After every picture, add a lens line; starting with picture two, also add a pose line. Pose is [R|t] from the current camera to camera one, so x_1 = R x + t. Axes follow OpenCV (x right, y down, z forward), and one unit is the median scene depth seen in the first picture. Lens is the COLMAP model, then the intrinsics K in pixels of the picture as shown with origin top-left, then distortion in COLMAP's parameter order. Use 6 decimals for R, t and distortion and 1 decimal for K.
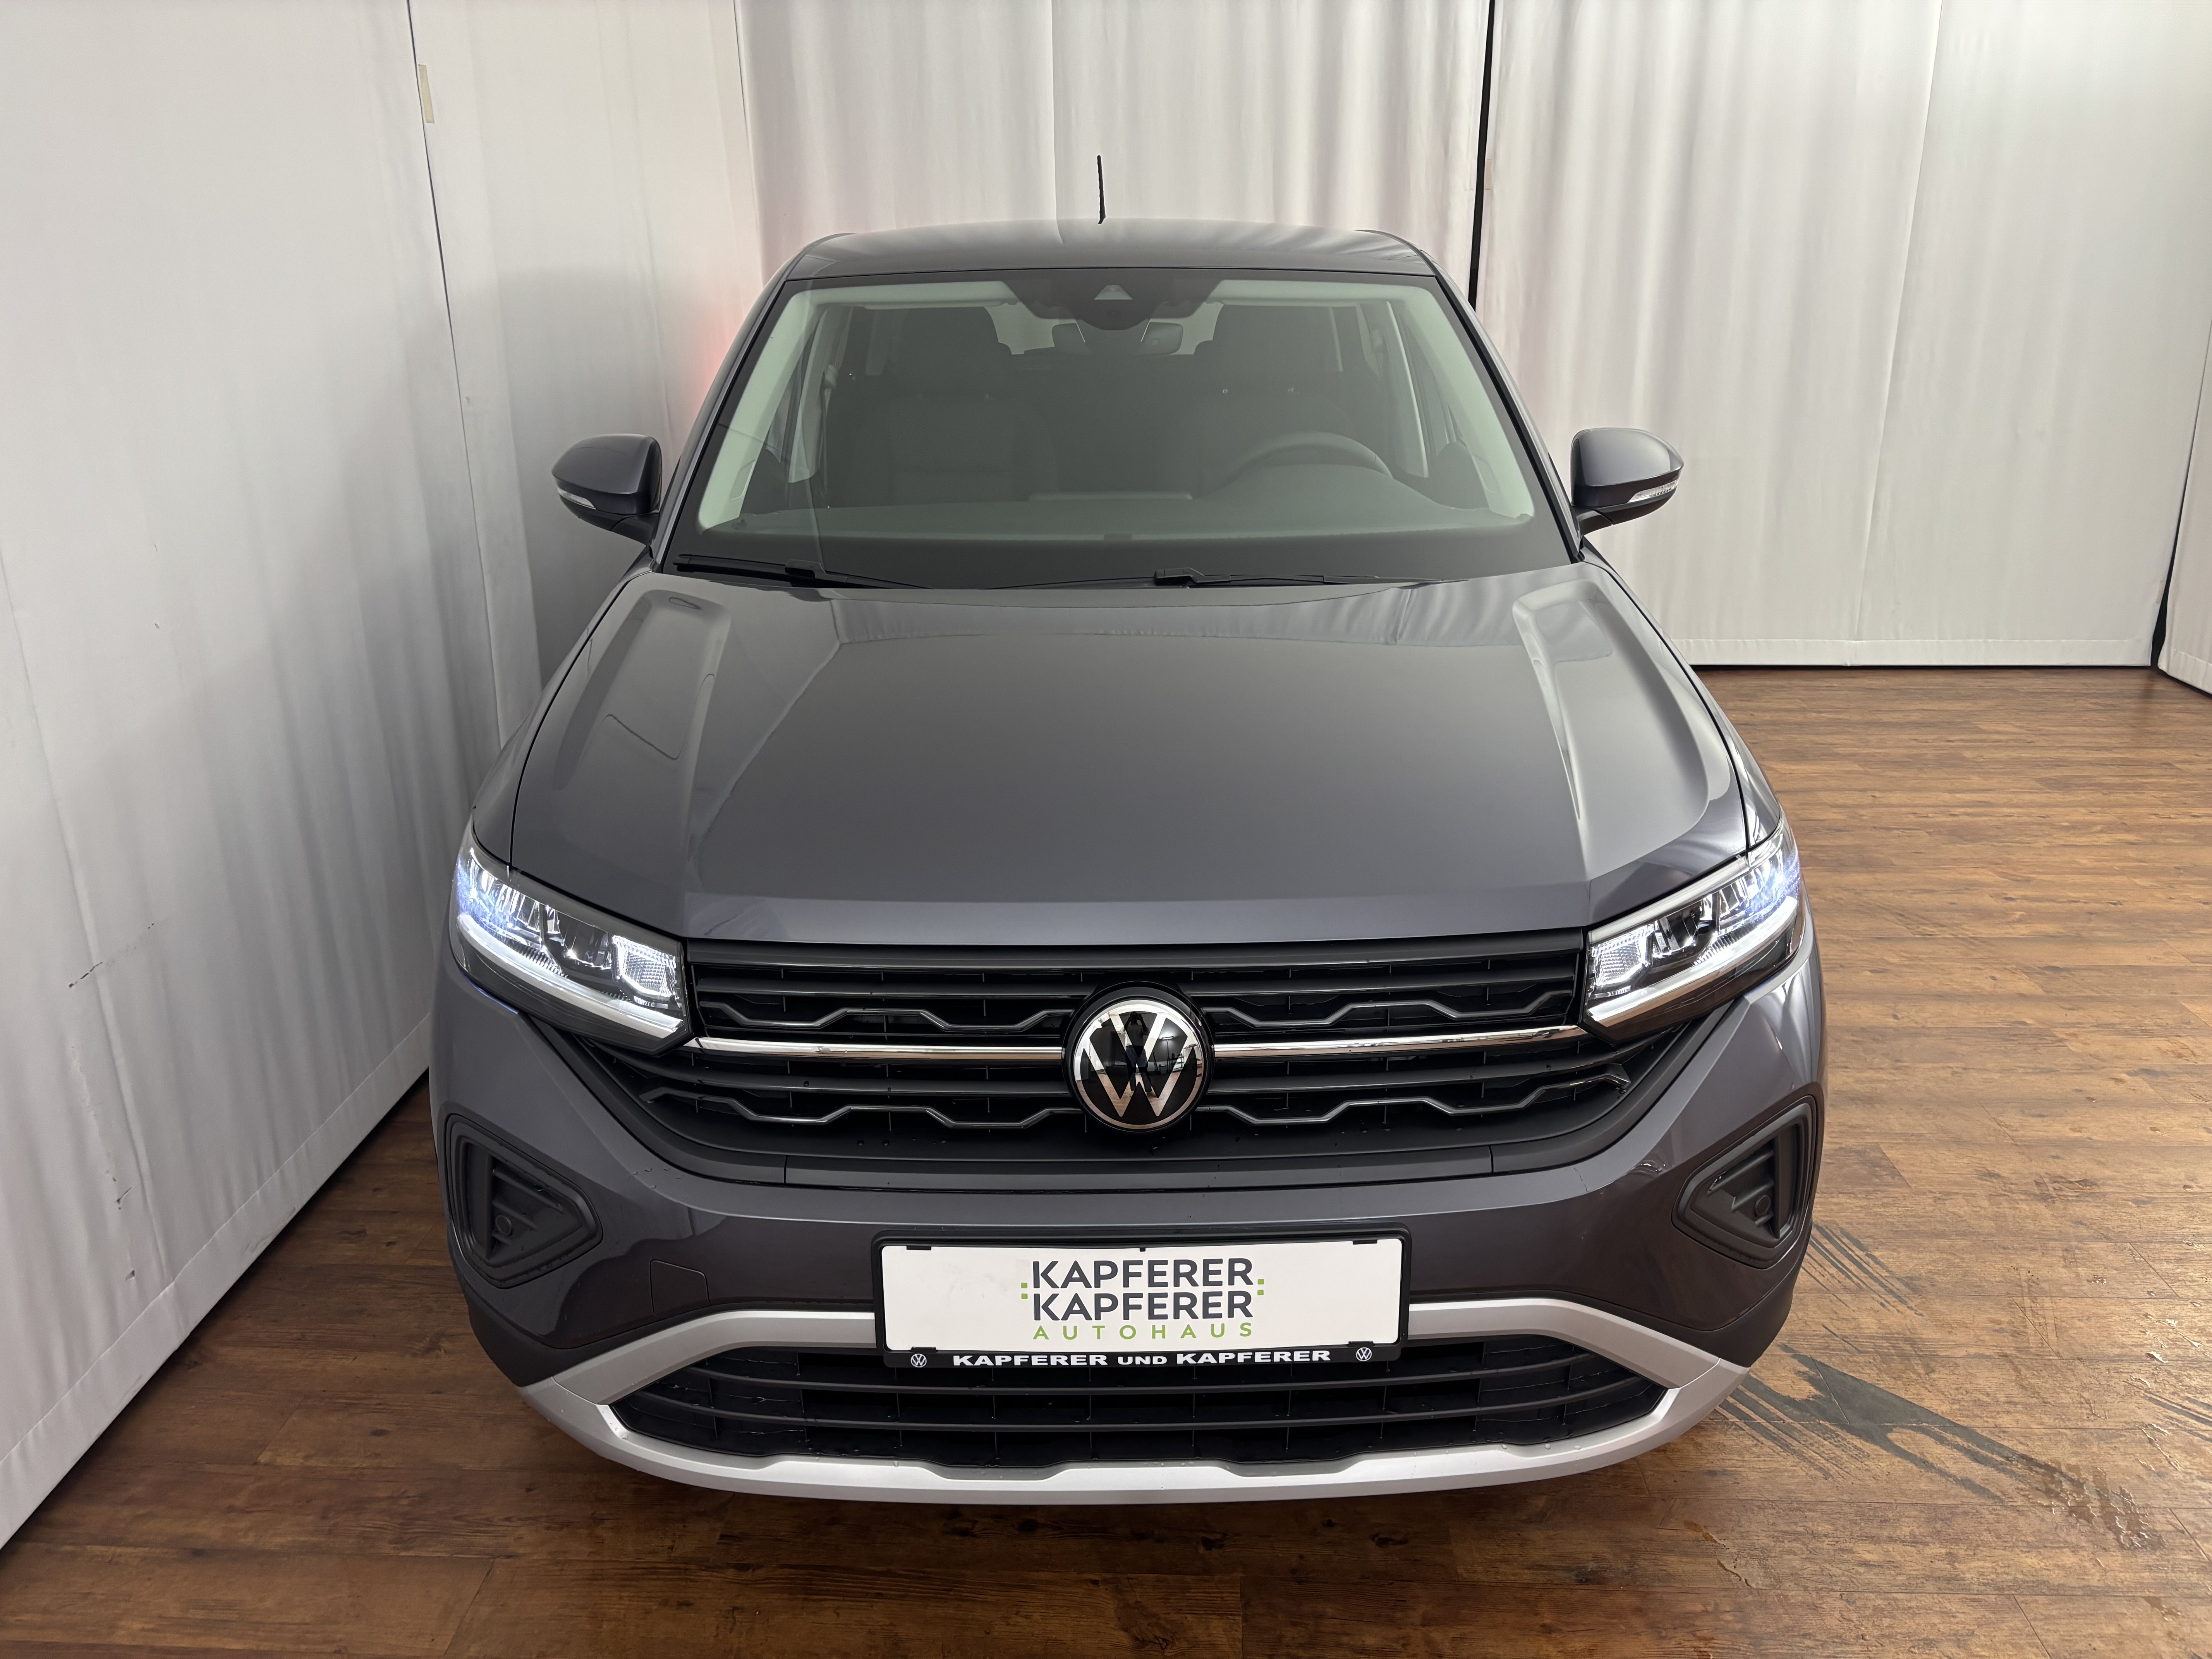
lens RADIAL K [[1693.0, 0, 1106.0], [0, 1693.0, 829.5], [0, 0, 1]] dist [0.020293, -0.001096]
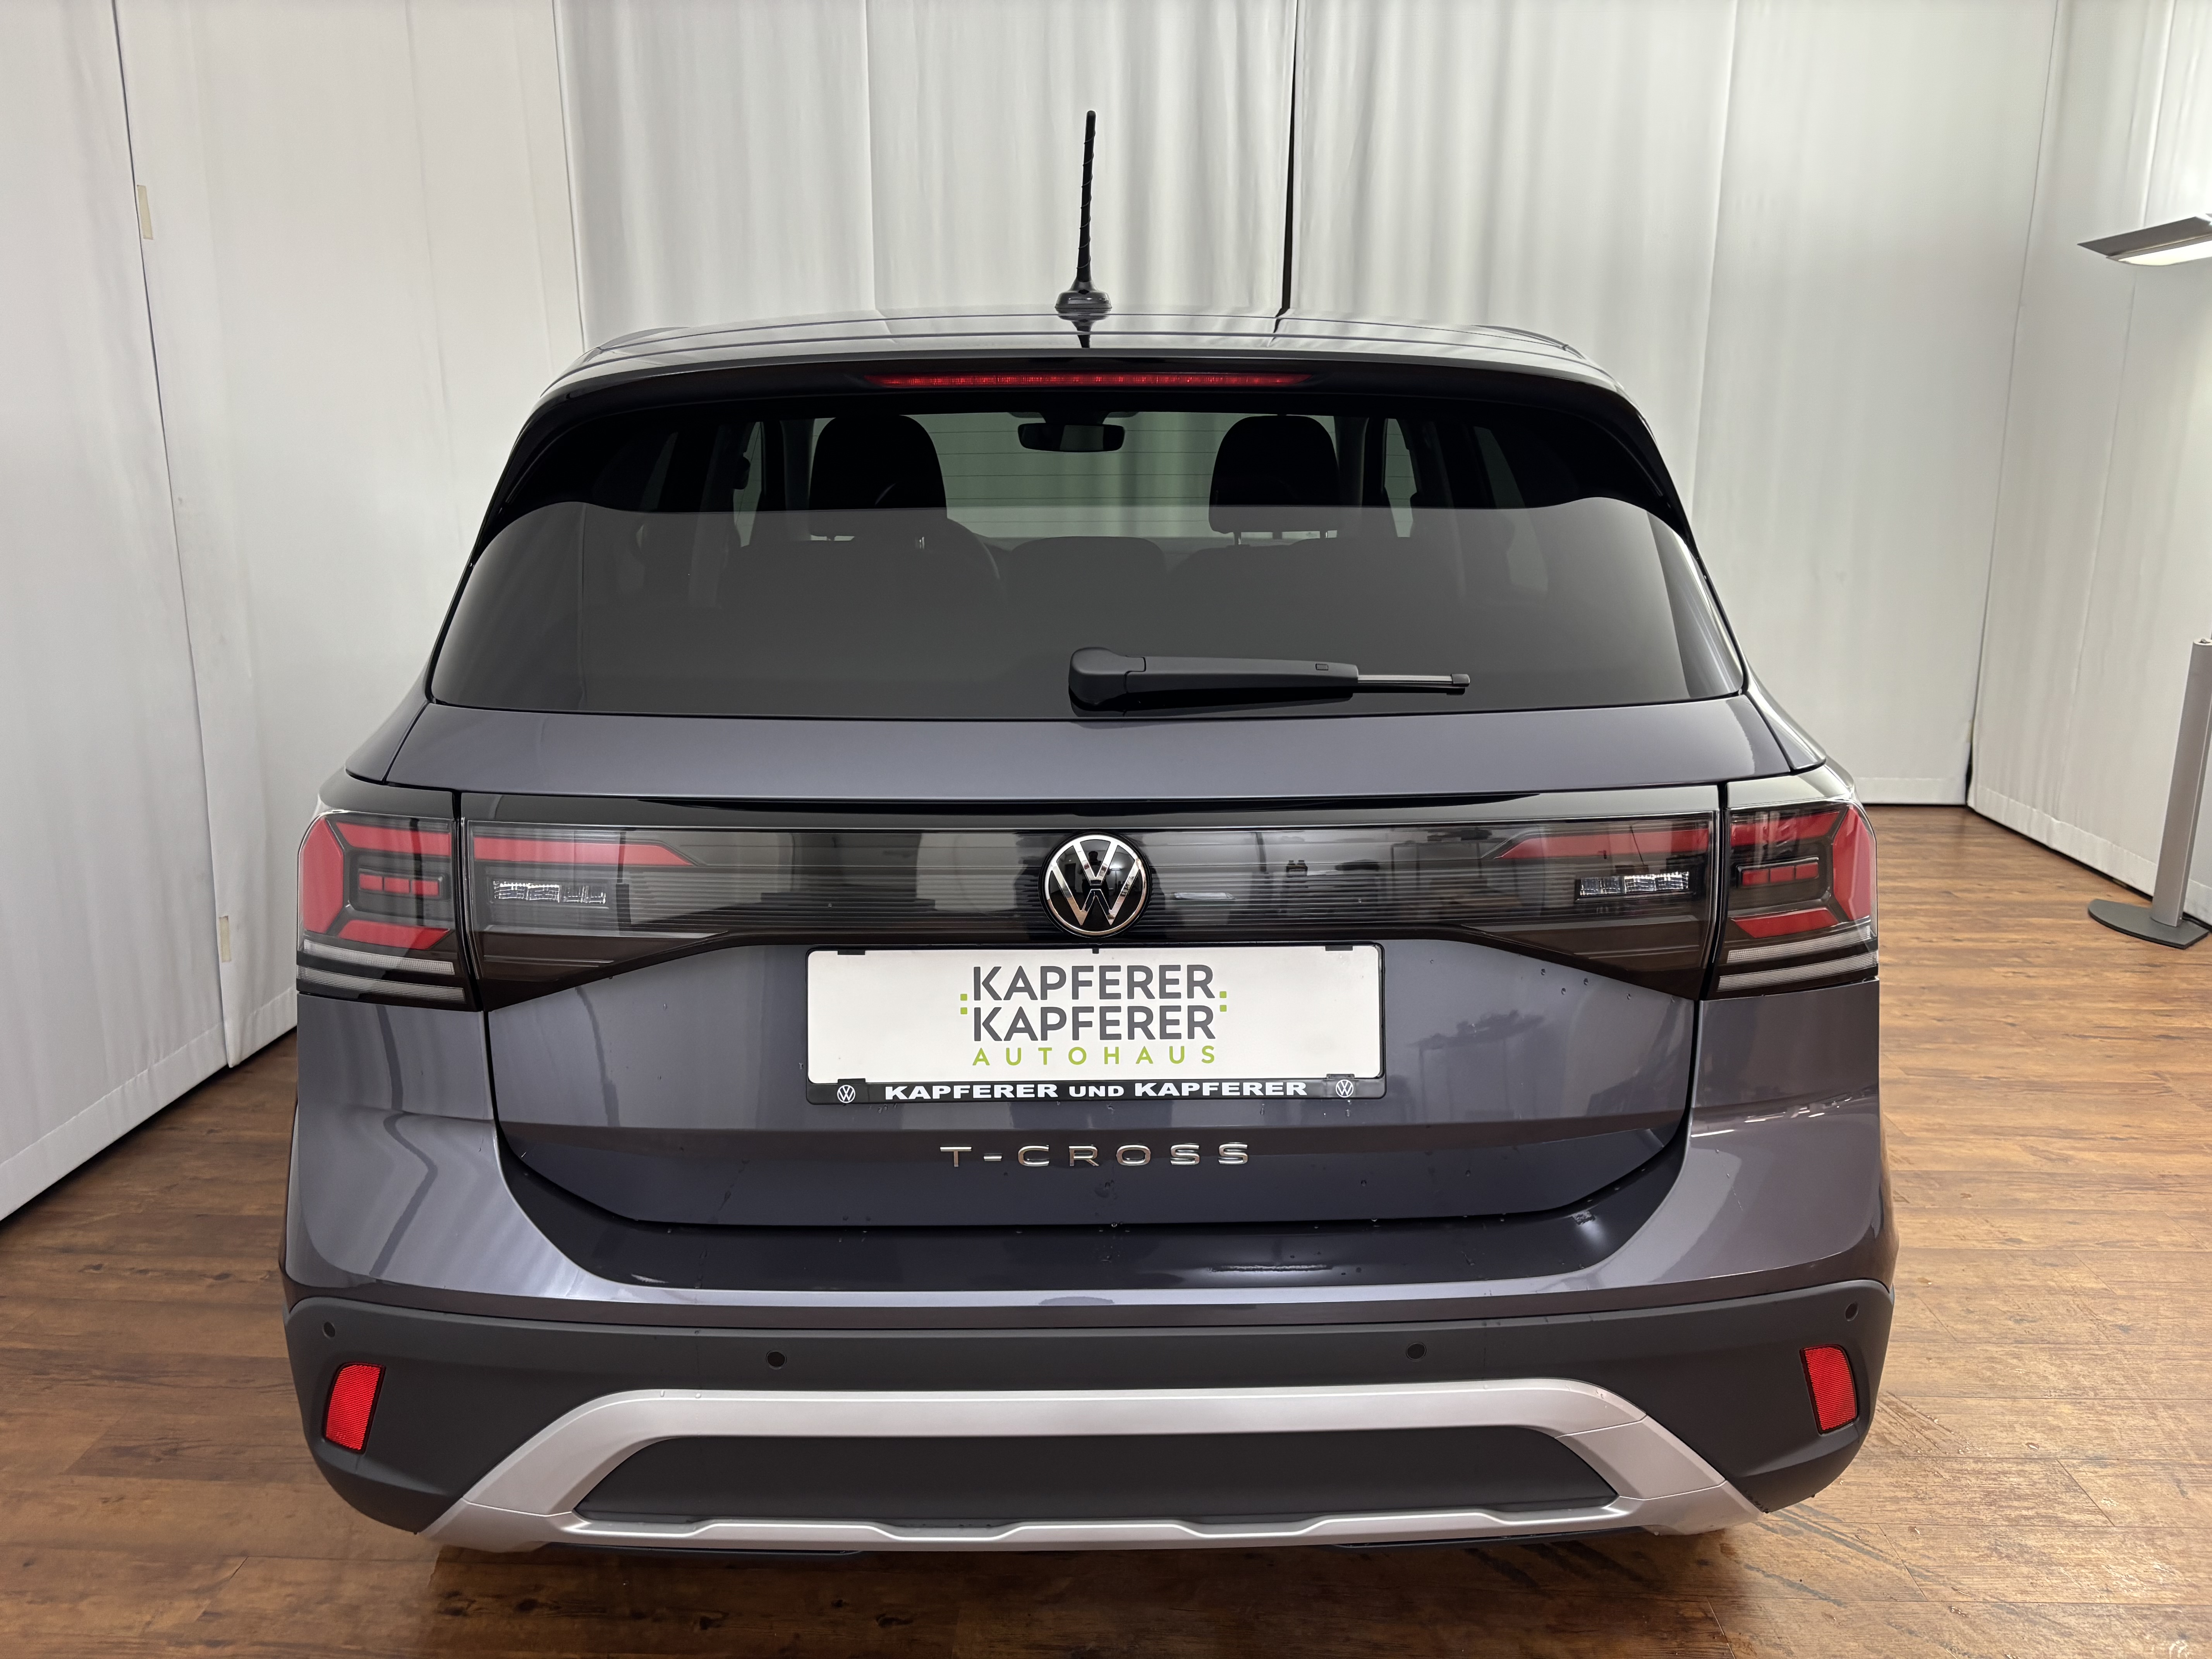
lens RADIAL K [[1677.9, 0, 1088.3], [0, 1677.9, 844.8], [0, 0, 1]] dist [0.065998, -0.076065]
pose [[0.999968, 0.008024, -0.000598, 0.271654], [-0.008045, 0.996062, -0.088288, 0.061355], [-0.000113, 0.088290, 0.996095, -0.002699]]
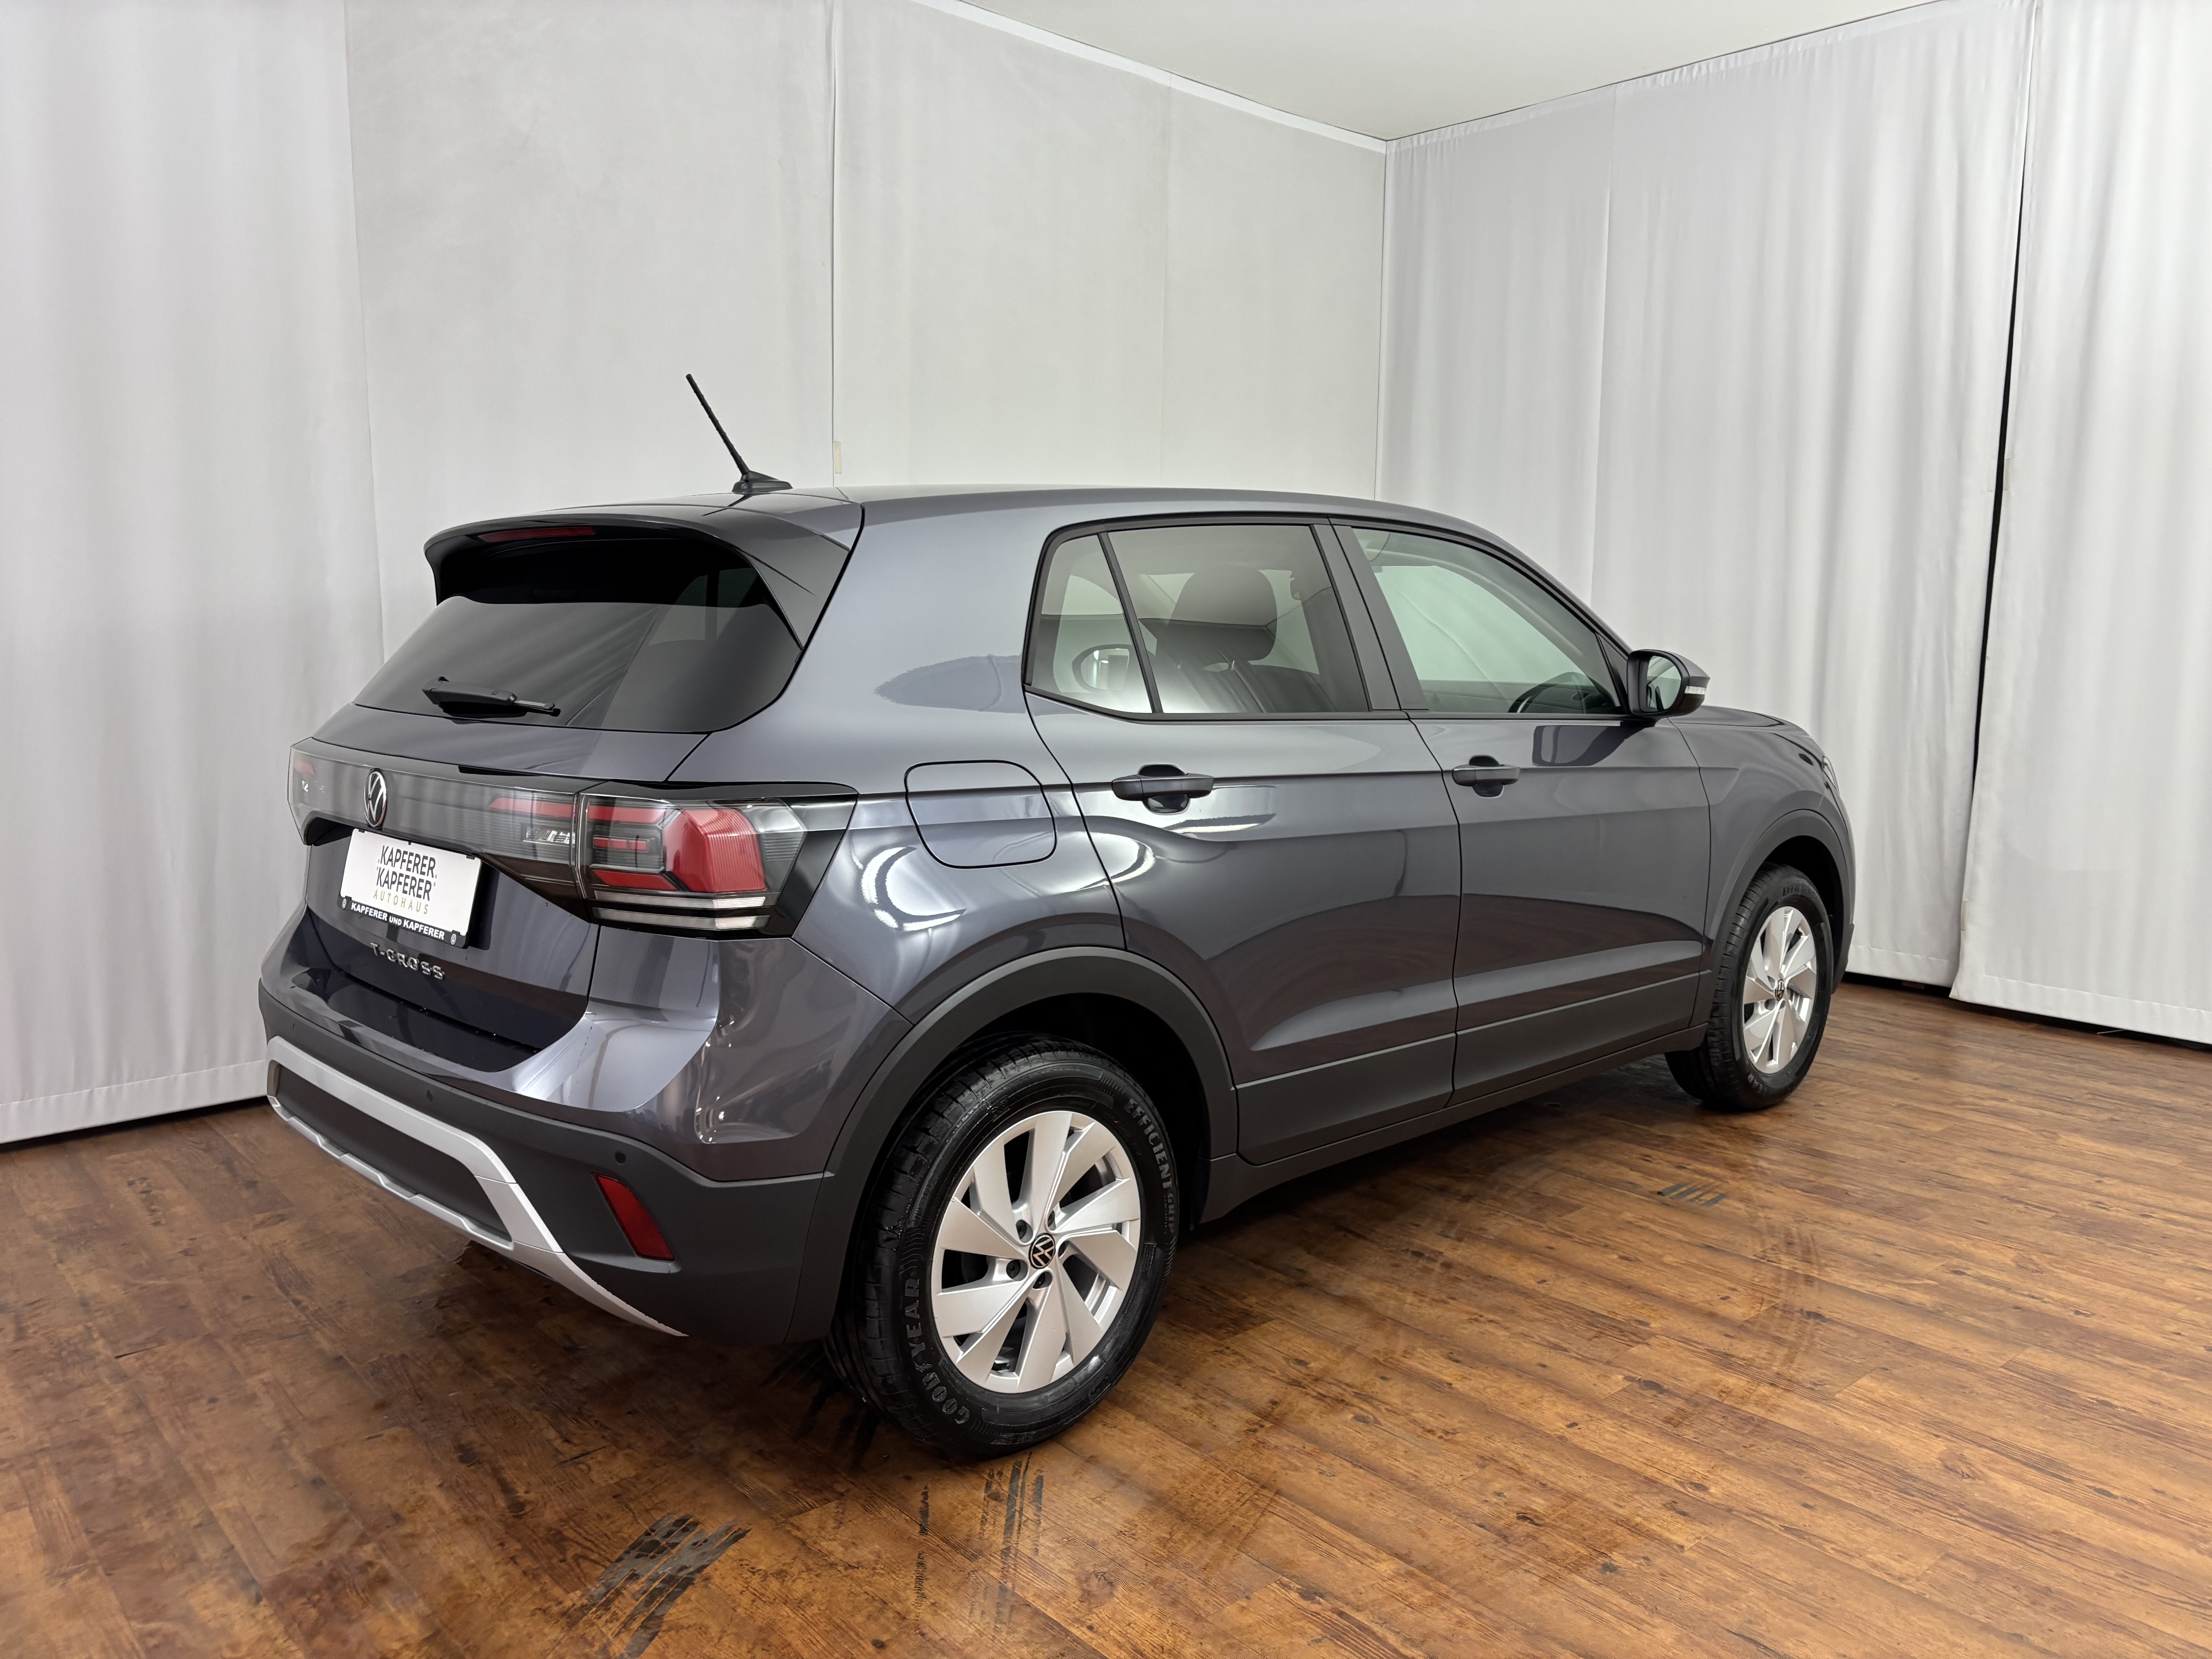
lens RADIAL K [[1692.6, 0, 1106.0], [0, 1692.6, 829.5], [0, 0, 1]] dist [0.038018, -0.035643]
pose [[0.677926, 0.105083, -0.727581, 1.561115], [-0.247017, 0.964745, -0.090823, 0.020479], [0.692386, 0.241296, 0.679983, 0.193320]]
